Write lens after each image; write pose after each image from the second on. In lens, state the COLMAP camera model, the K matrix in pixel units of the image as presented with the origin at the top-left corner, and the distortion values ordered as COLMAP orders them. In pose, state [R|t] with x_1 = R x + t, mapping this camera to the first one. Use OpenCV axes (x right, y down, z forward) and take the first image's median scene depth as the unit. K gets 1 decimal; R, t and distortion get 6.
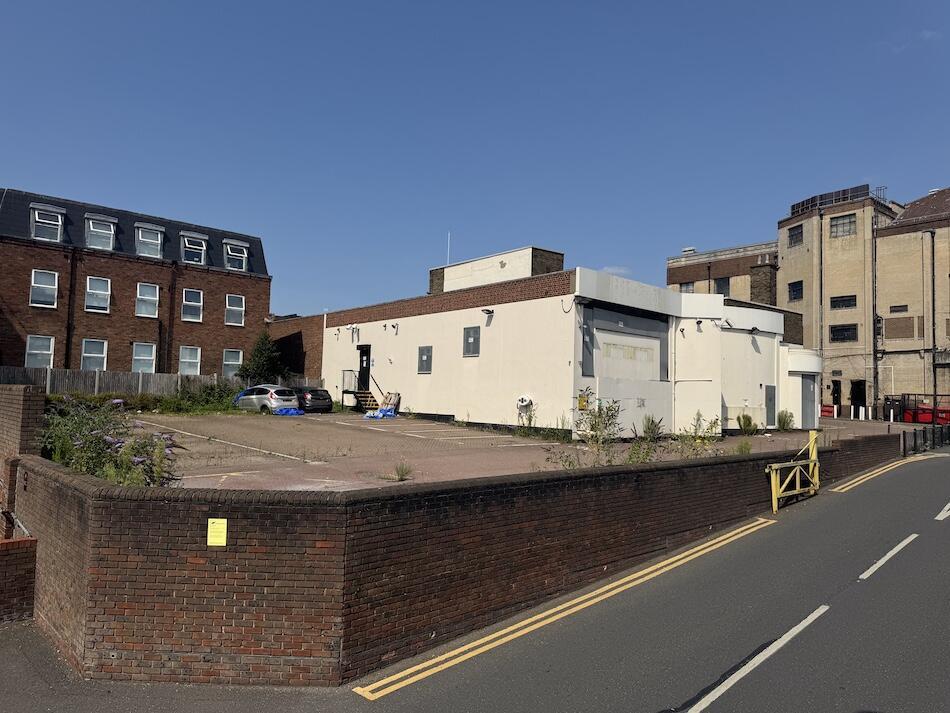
lens RADIAL K [[594.4, 0, 475.0], [0, 594.4, 356.5], [0, 0, 1]] dist [0.070629, -0.106662]
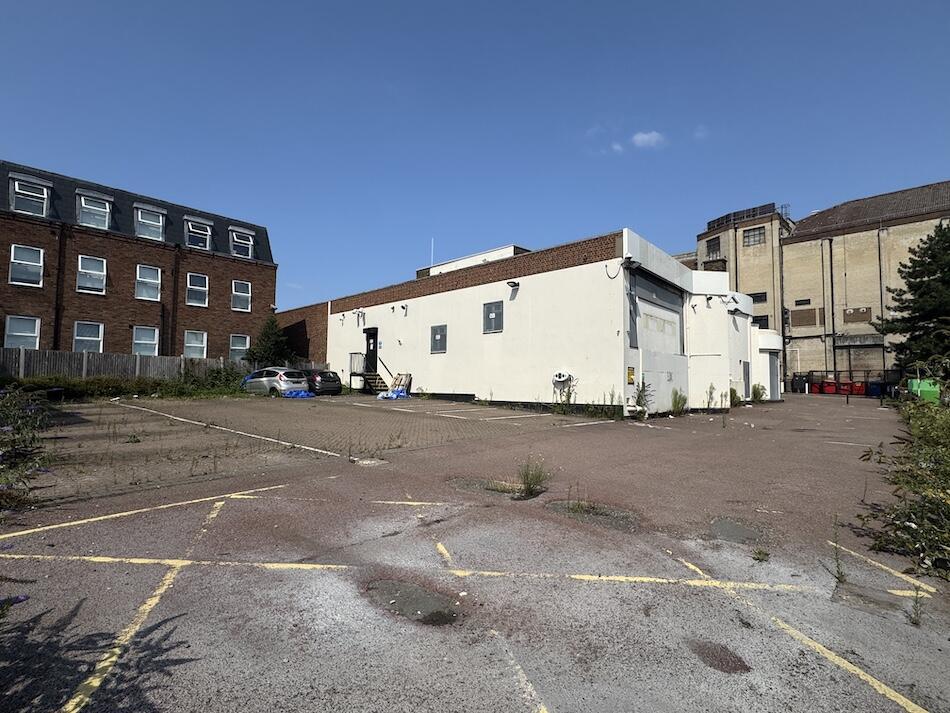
lens RADIAL K [[452.2, 0, 475.0], [0, 452.2, 356.5], [0, 0, 1]] dist [-0.014636, 0.000218]
pose [[0.995713, -0.012952, 0.091583, -0.083918], [0.012270, 0.999893, 0.008007, 0.026321], [-0.091676, -0.006849, 0.995765, 0.221725]]
